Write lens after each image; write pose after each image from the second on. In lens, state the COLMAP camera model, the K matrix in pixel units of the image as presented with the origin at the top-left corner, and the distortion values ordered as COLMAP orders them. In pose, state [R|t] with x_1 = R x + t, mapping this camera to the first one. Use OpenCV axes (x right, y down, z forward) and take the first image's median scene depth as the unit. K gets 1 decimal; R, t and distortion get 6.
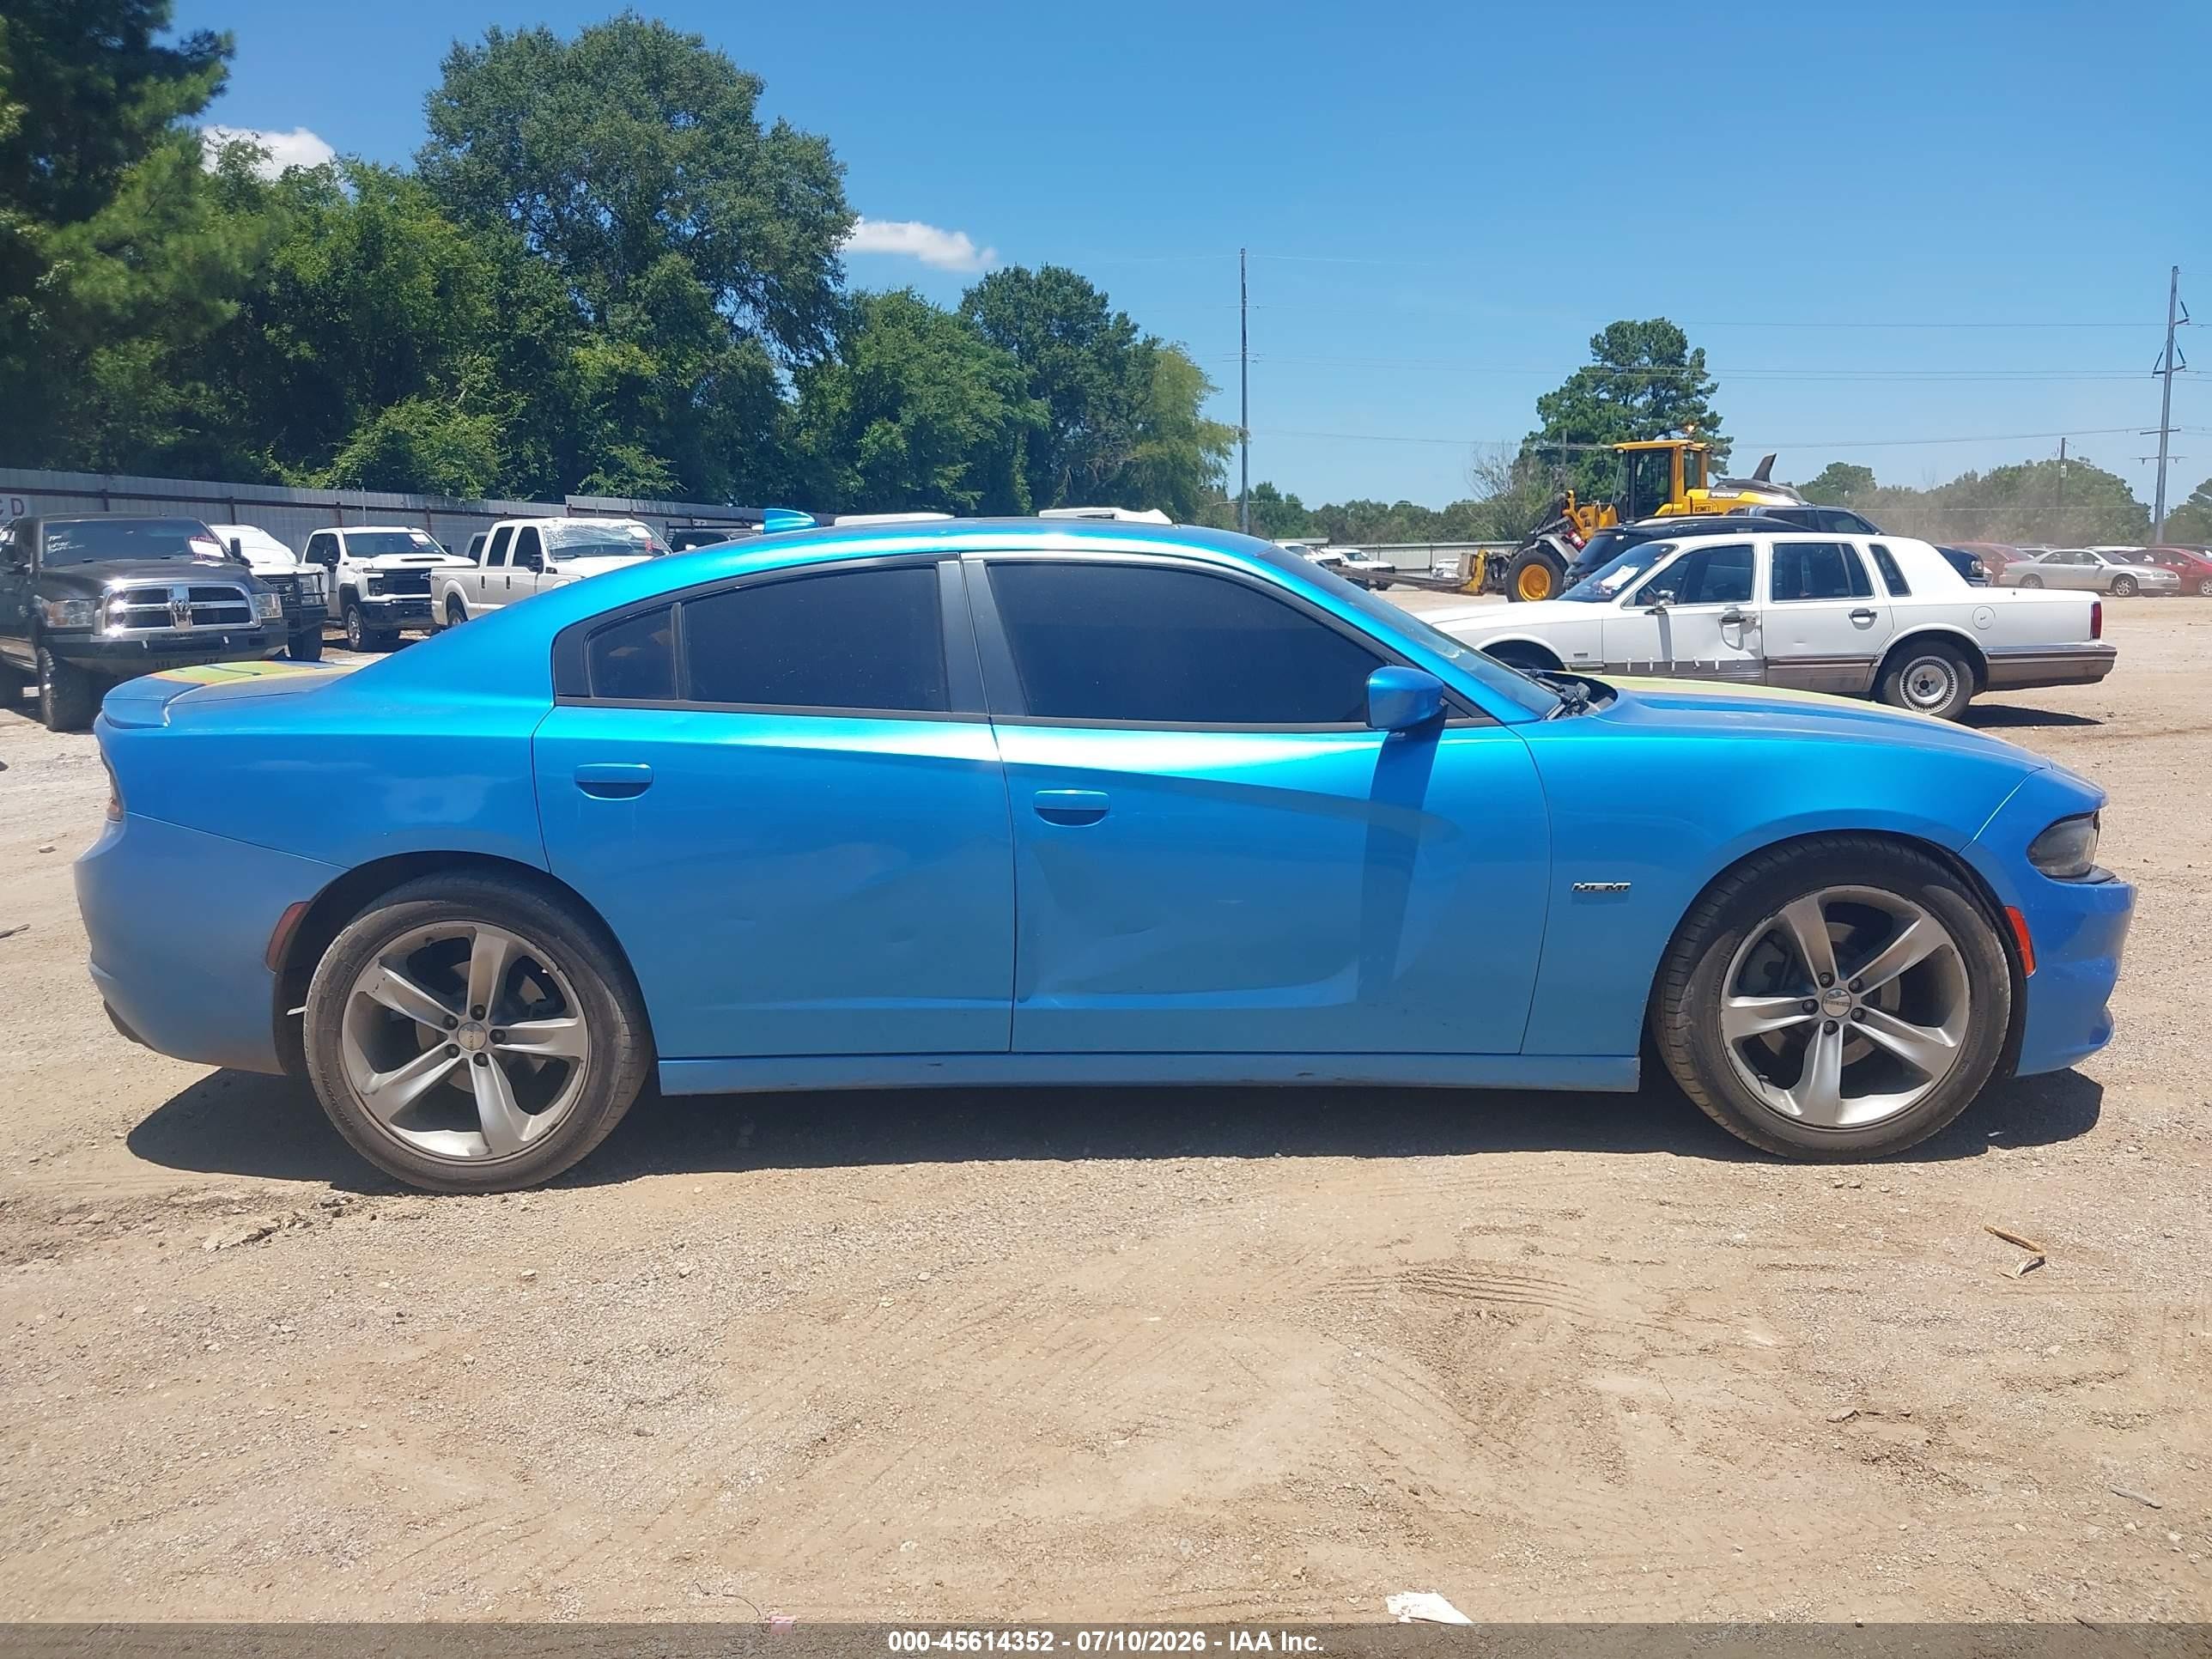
lens RADIAL K [[1738.0, 0, 1100.3], [0, 1738.0, 840.9], [0, 0, 1]] dist [-0.000707, -0.006908]
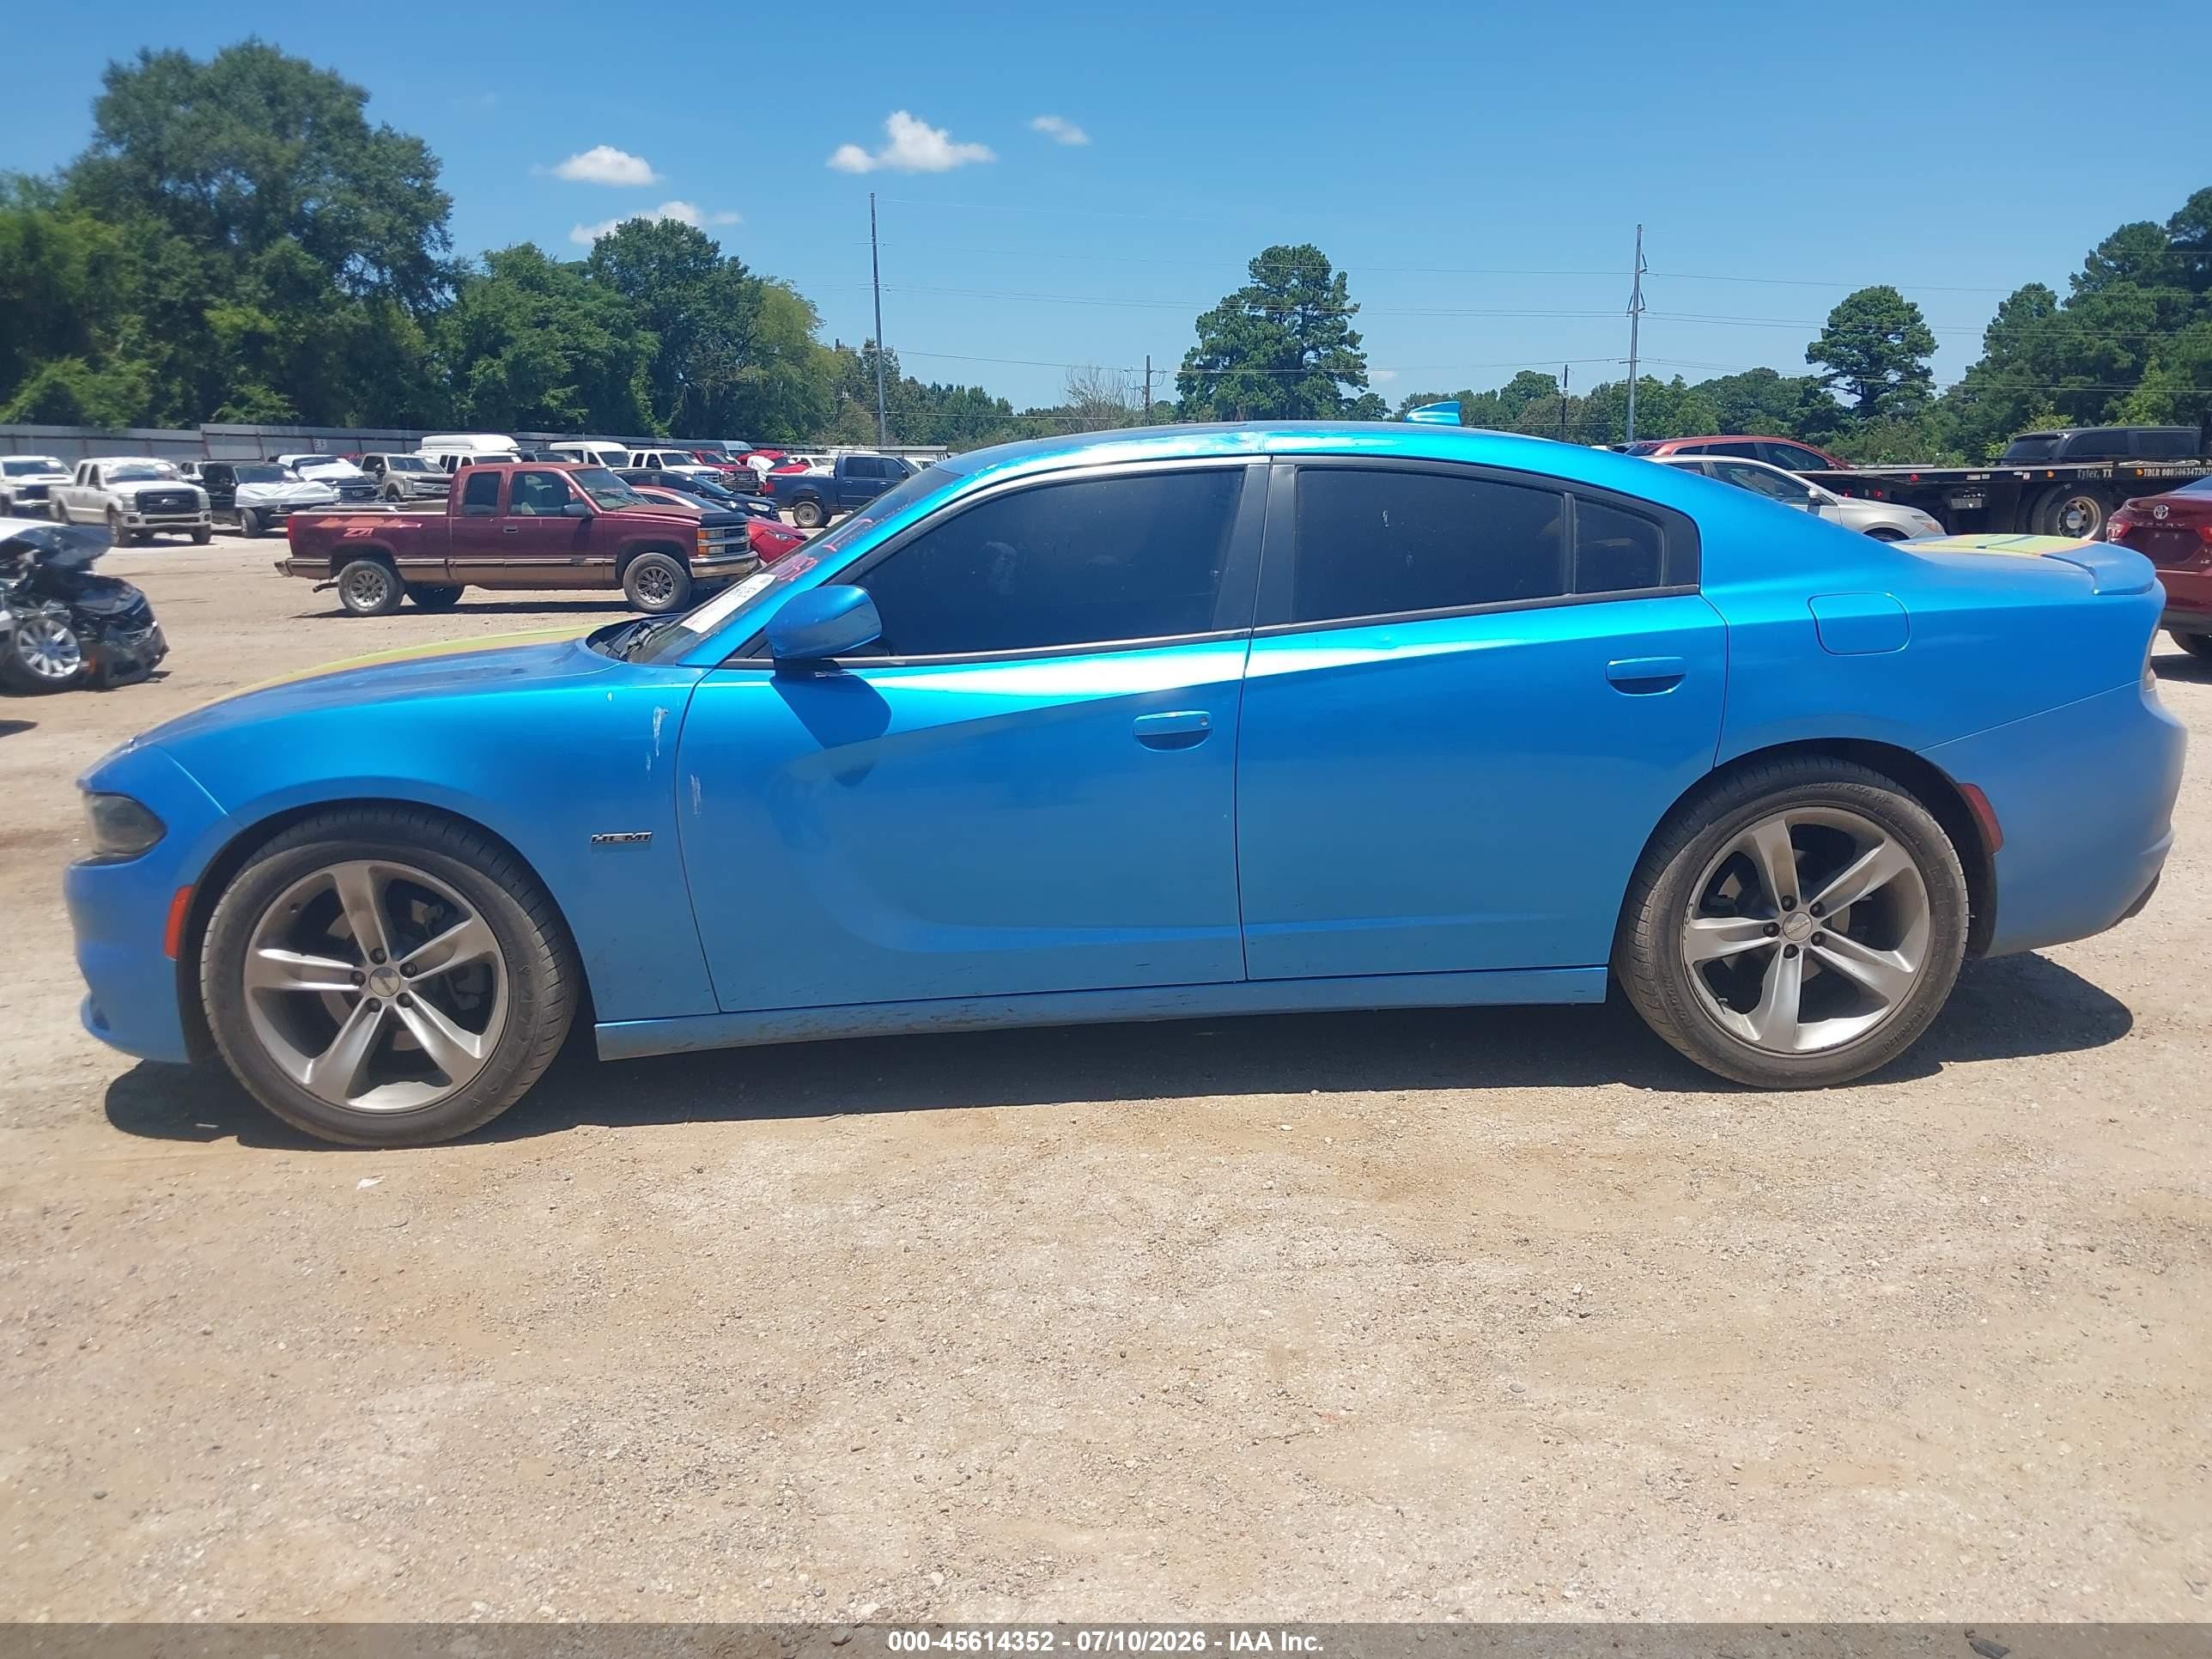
lens RADIAL K [[1751.1, 0, 1079.2], [0, 1751.1, 829.8], [0, 0, 1]] dist [-0.025418, 0.040245]
pose [[0.995616, -0.014137, 0.092466, 0.677011], [0.009385, 0.998622, 0.051631, 0.148212], [-0.093068, -0.050537, 0.994376, -1.193972]]
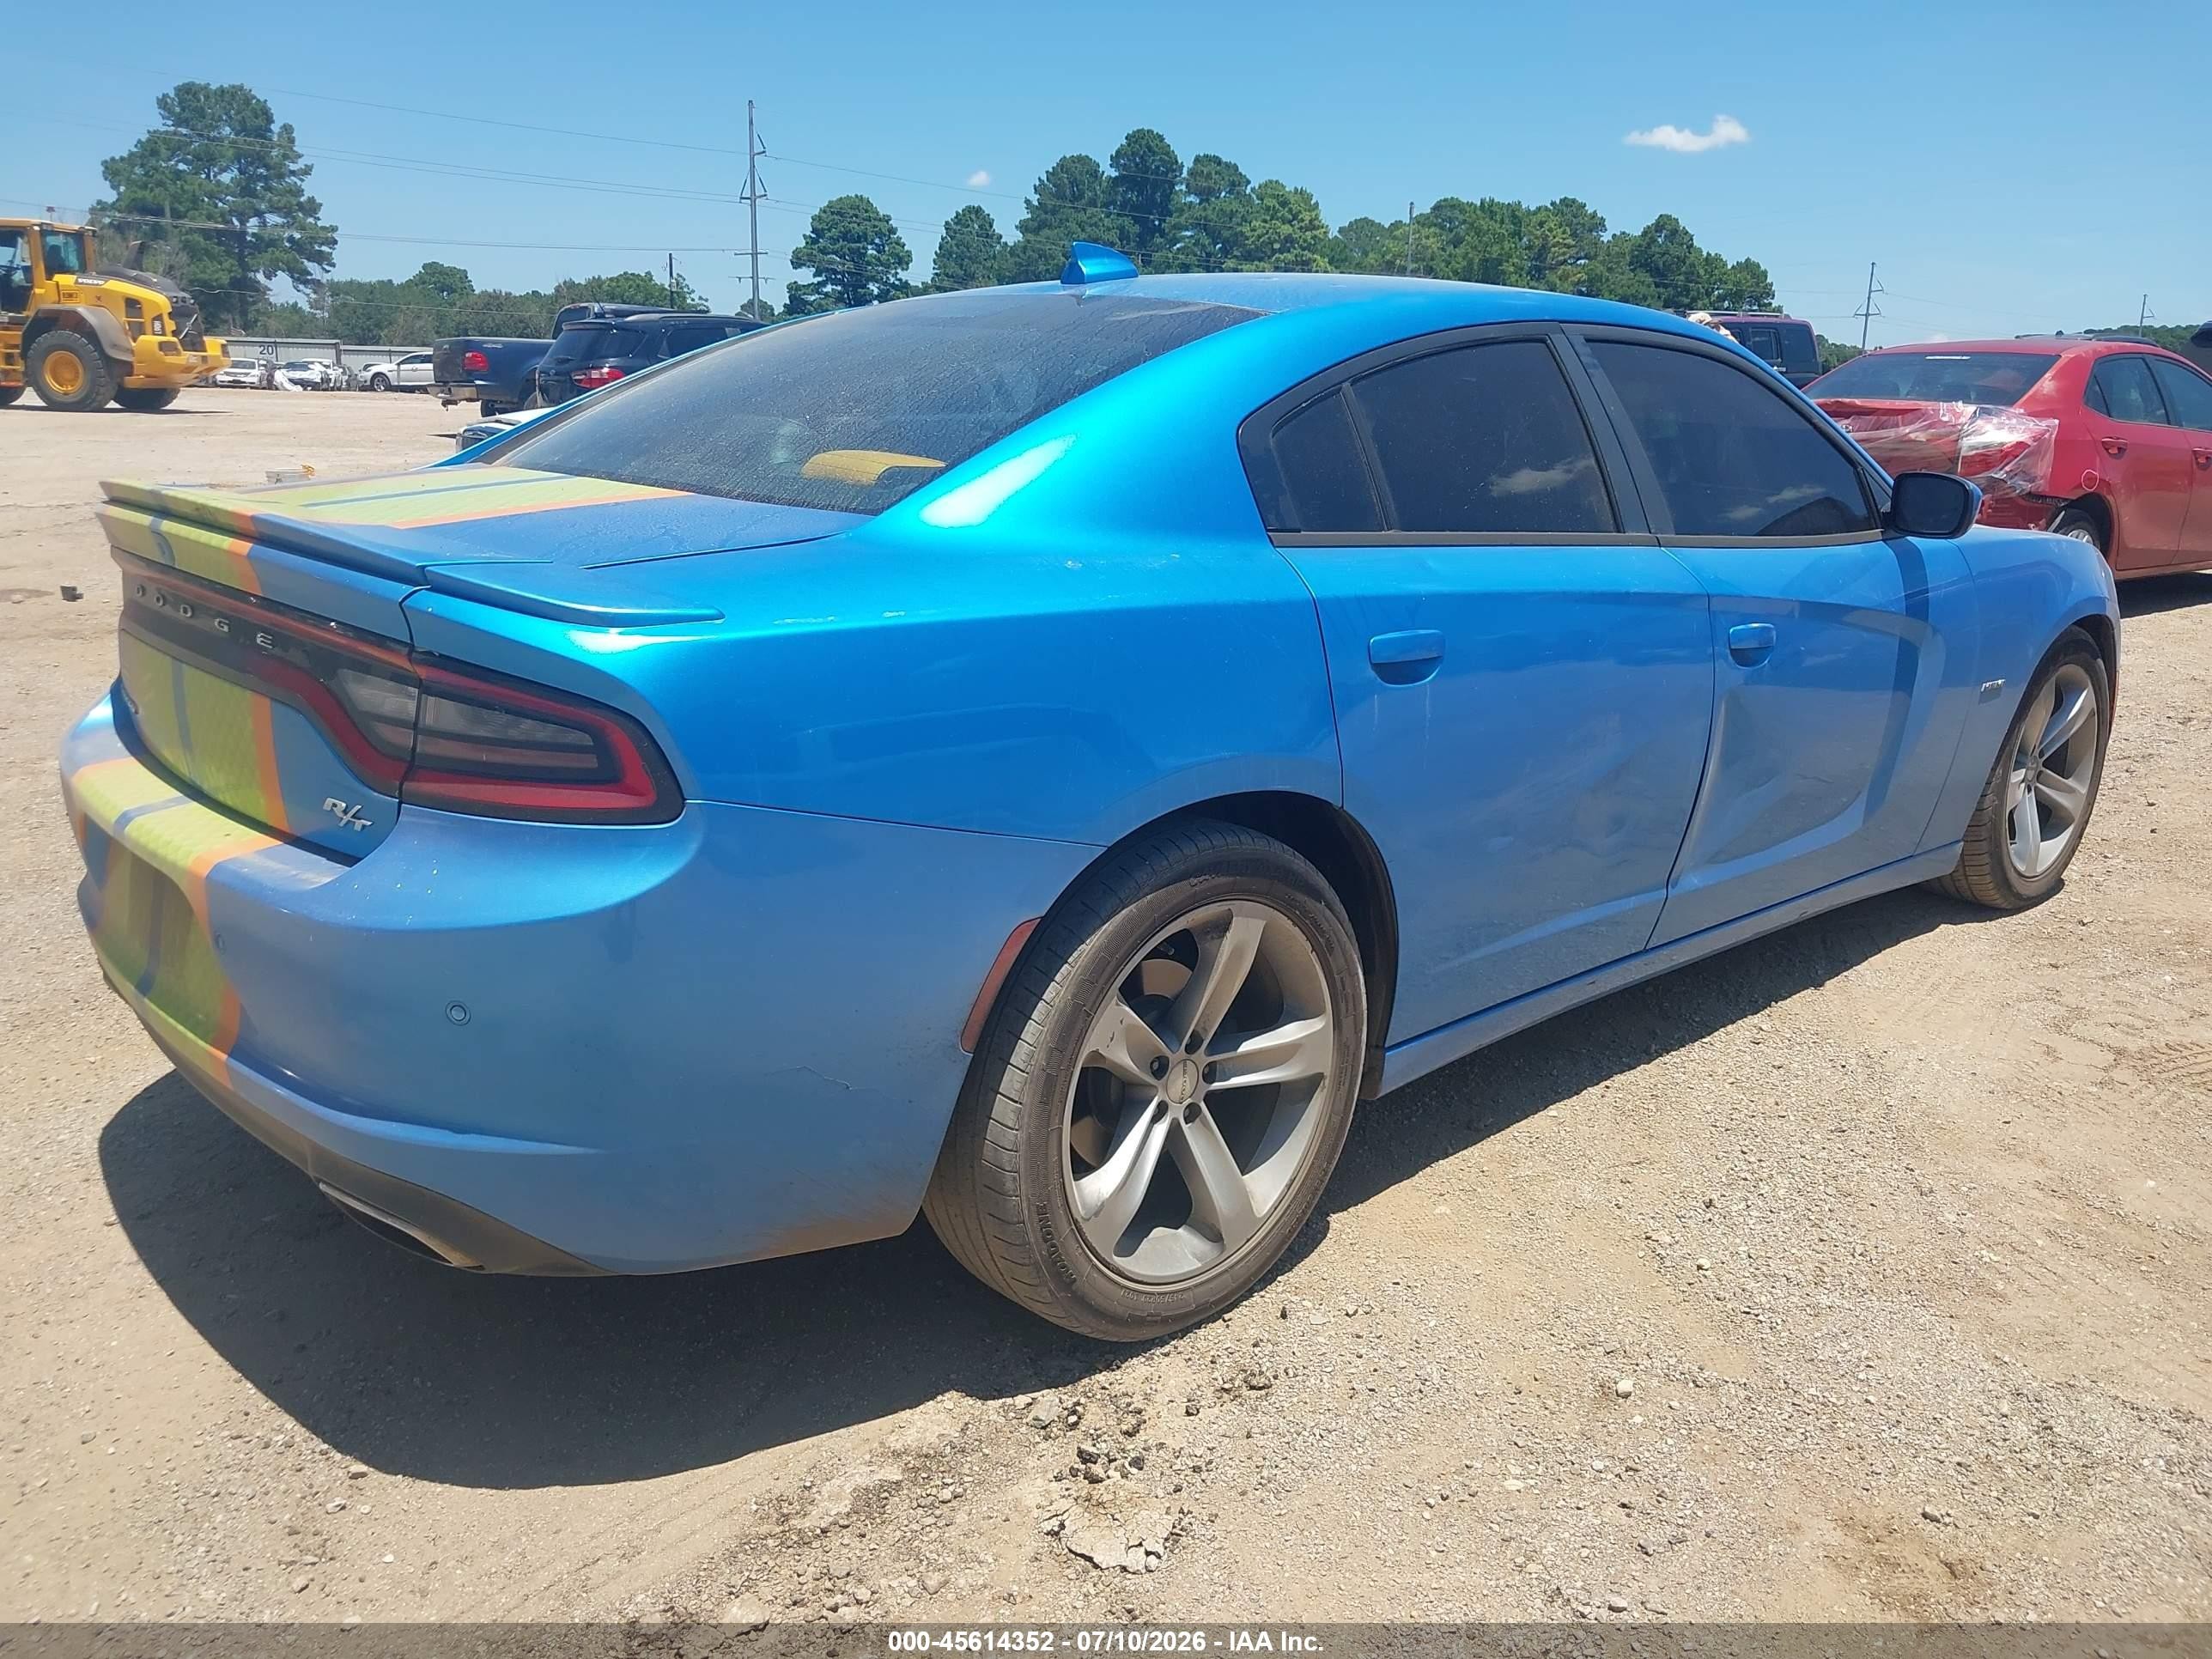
lens RADIAL K [[1749.3, 0, 1071.1], [0, 1749.3, 825.7], [0, 0, 1]] dist [0.000851, -0.002786]
pose [[0.734234, -0.142694, 0.663731, -0.202907], [0.076122, 0.988800, 0.128372, -0.016070], [-0.674615, -0.043730, 0.736873, 0.144031]]
